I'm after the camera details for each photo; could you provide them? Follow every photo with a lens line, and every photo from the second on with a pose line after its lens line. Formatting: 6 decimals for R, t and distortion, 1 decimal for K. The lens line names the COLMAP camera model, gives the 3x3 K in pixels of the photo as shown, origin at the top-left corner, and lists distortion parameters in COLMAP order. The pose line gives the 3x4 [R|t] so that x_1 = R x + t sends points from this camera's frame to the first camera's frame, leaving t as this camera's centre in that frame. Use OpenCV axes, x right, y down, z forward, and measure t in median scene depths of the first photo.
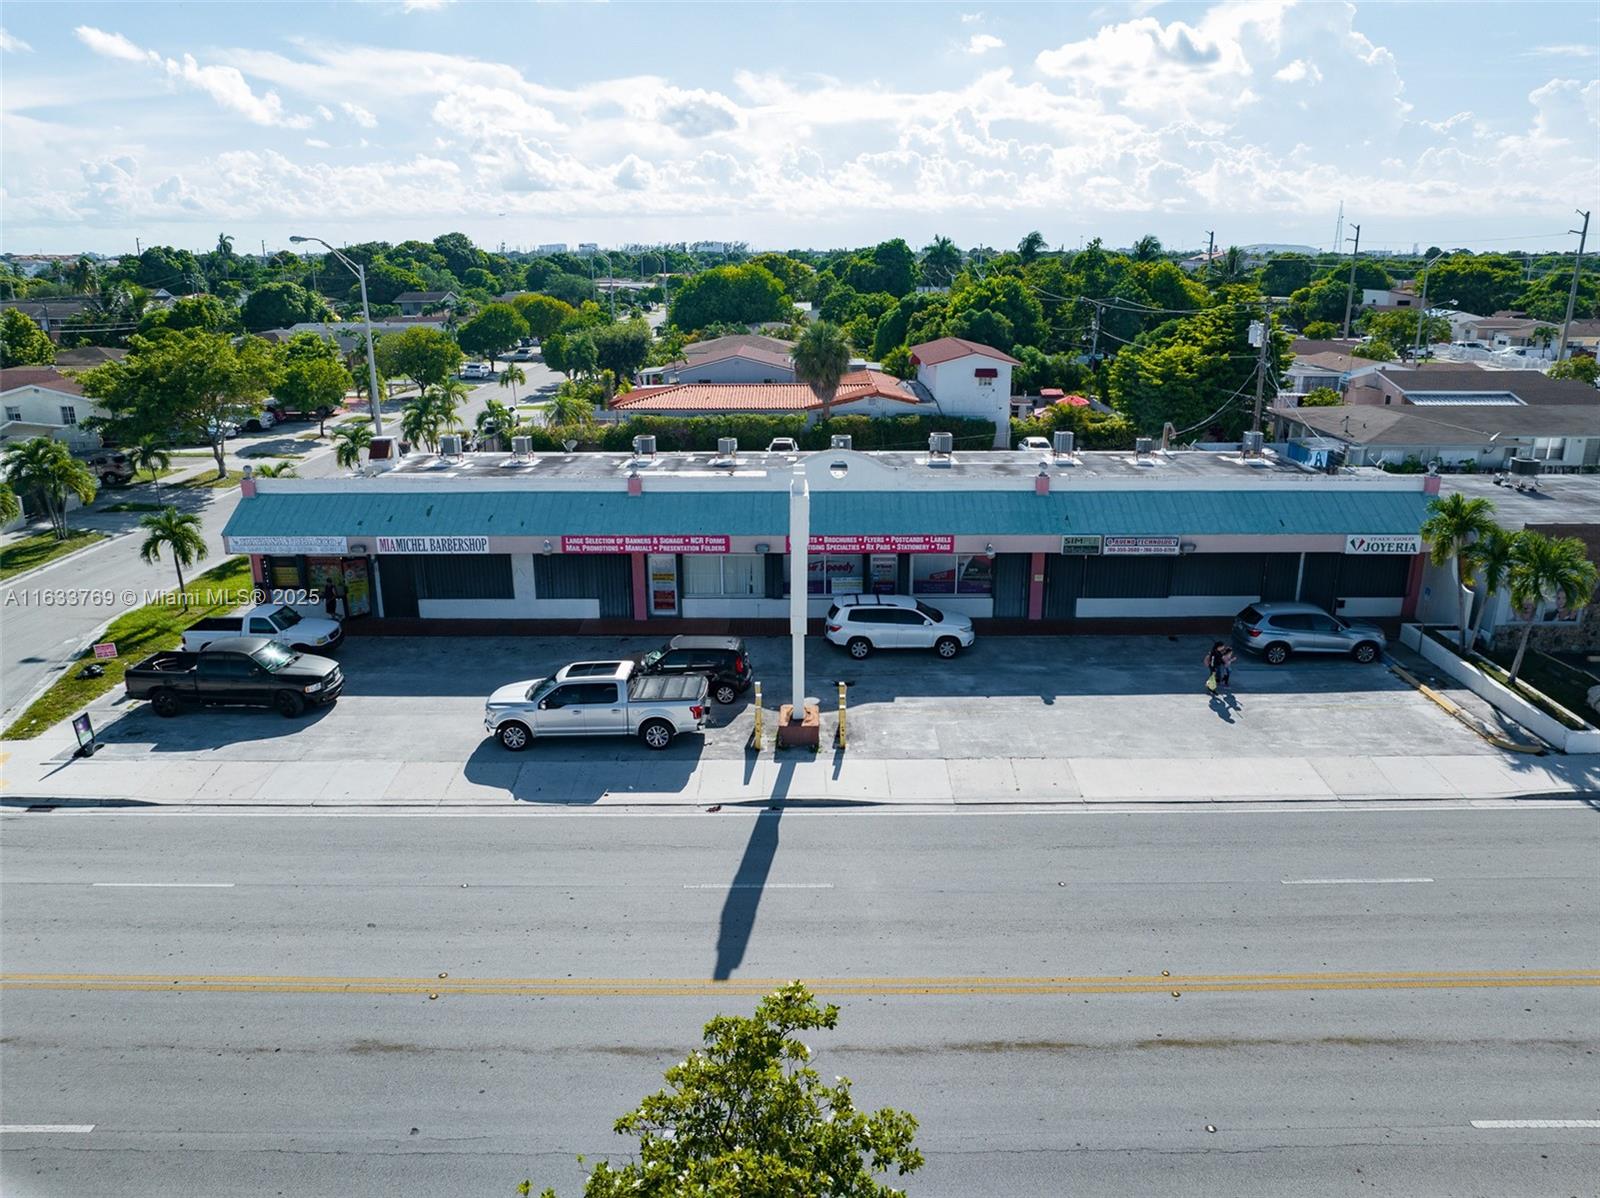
lens RADIAL K [[1117.0, 0, 802.7], [0, 1117.0, 593.5], [0, 0, 1]] dist [-0.033936, -0.007194]
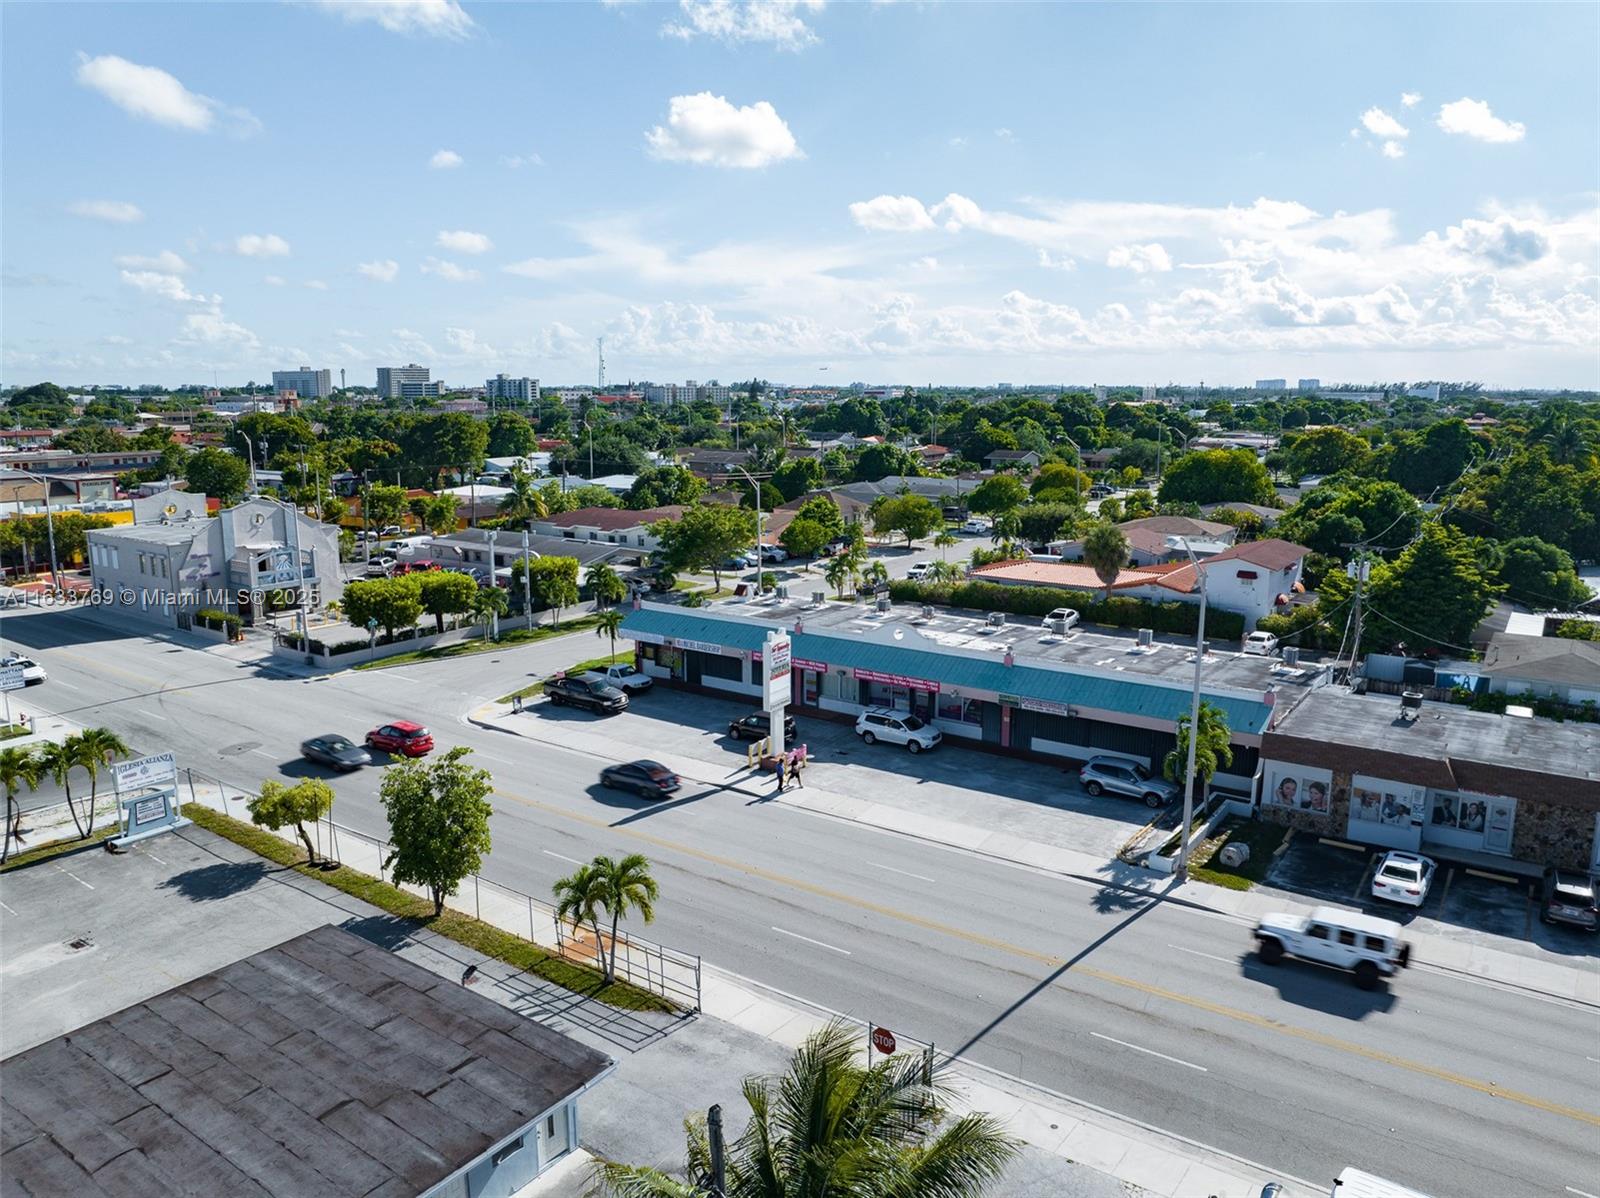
lens RADIAL K [[1117.0, 0, 808.2], [0, 1117.0, 594.0], [0, 0, 1]] dist [-0.033936, -0.007194]
pose [[0.822593, 0.106676, -0.558534, 0.881255], [-0.168676, 0.983812, -0.060520, -0.047842], [0.543036, 0.143995, 0.827271, -0.493831]]
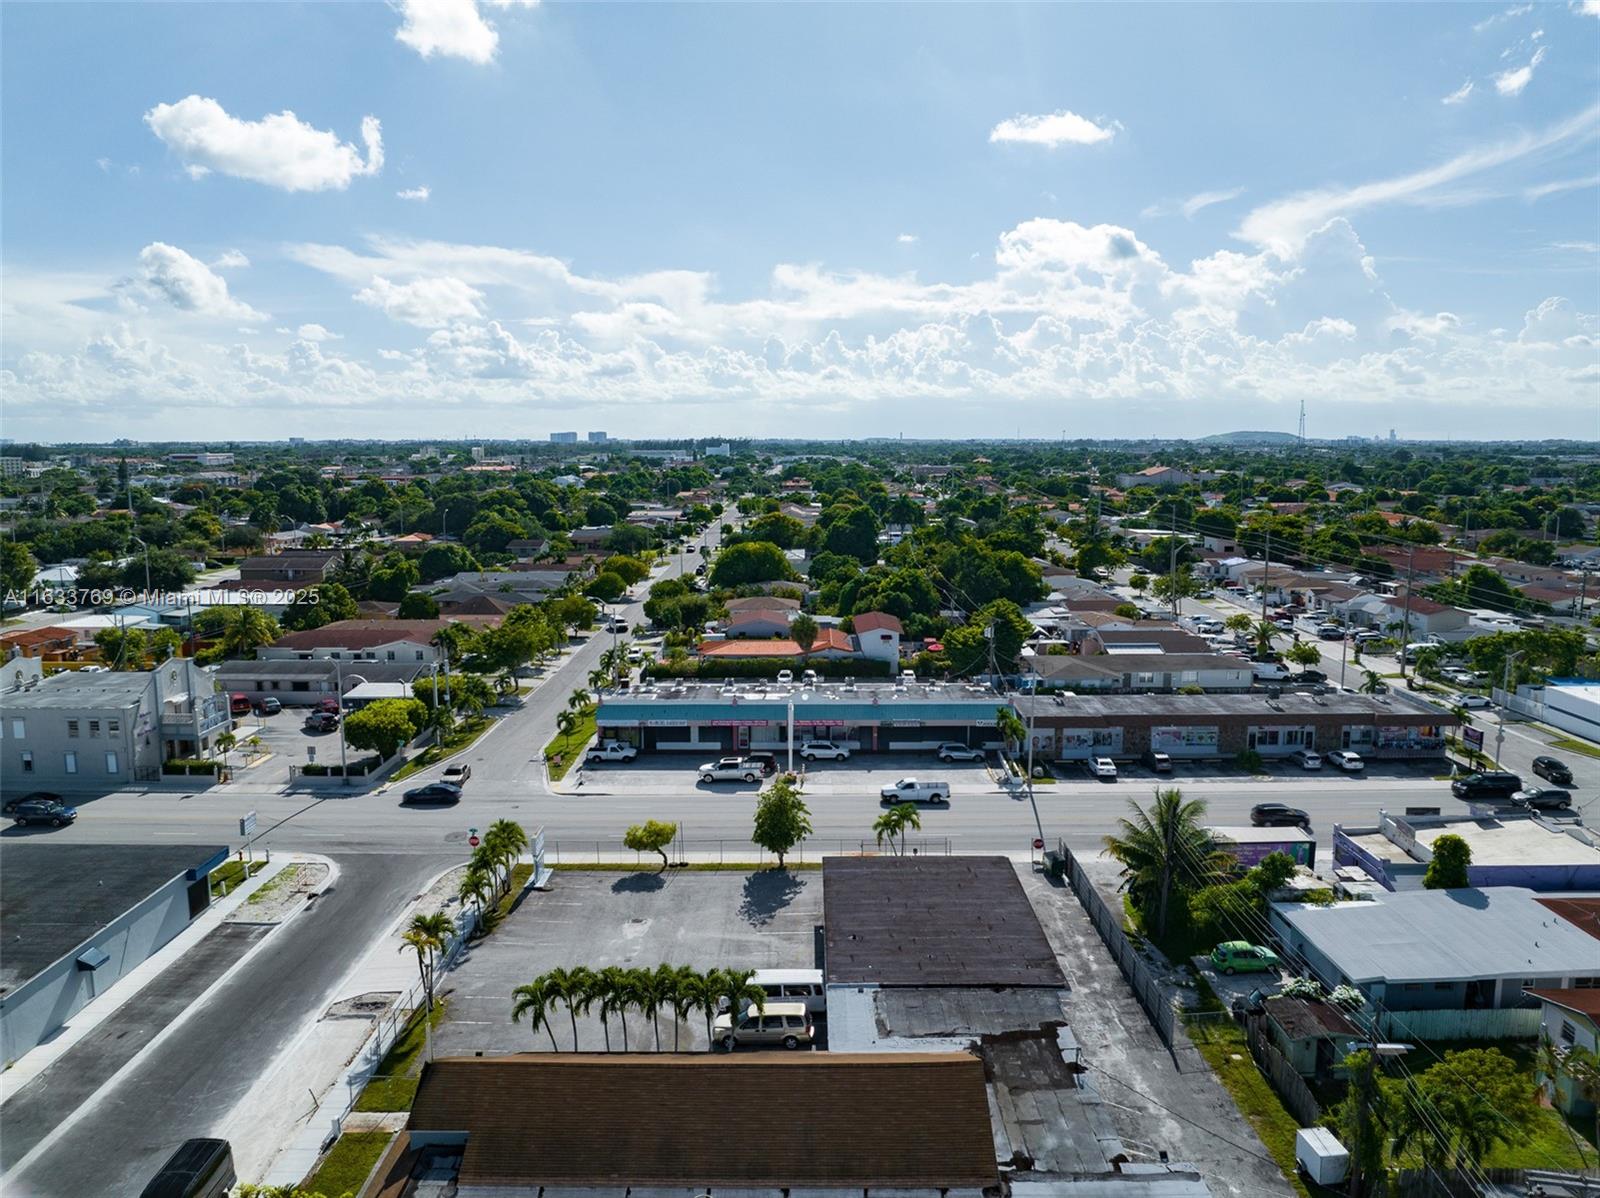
lens RADIAL K [[1117.0, 0, 804.1], [0, 1117.0, 601.0], [0, 0, 1]] dist [-0.033936, -0.007194]
pose [[0.999997, 0.001209, 0.001937, 0.024242], [-0.000903, 0.988553, -0.150874, 0.082402], [-0.002097, 0.150872, 0.988551, -1.972306]]
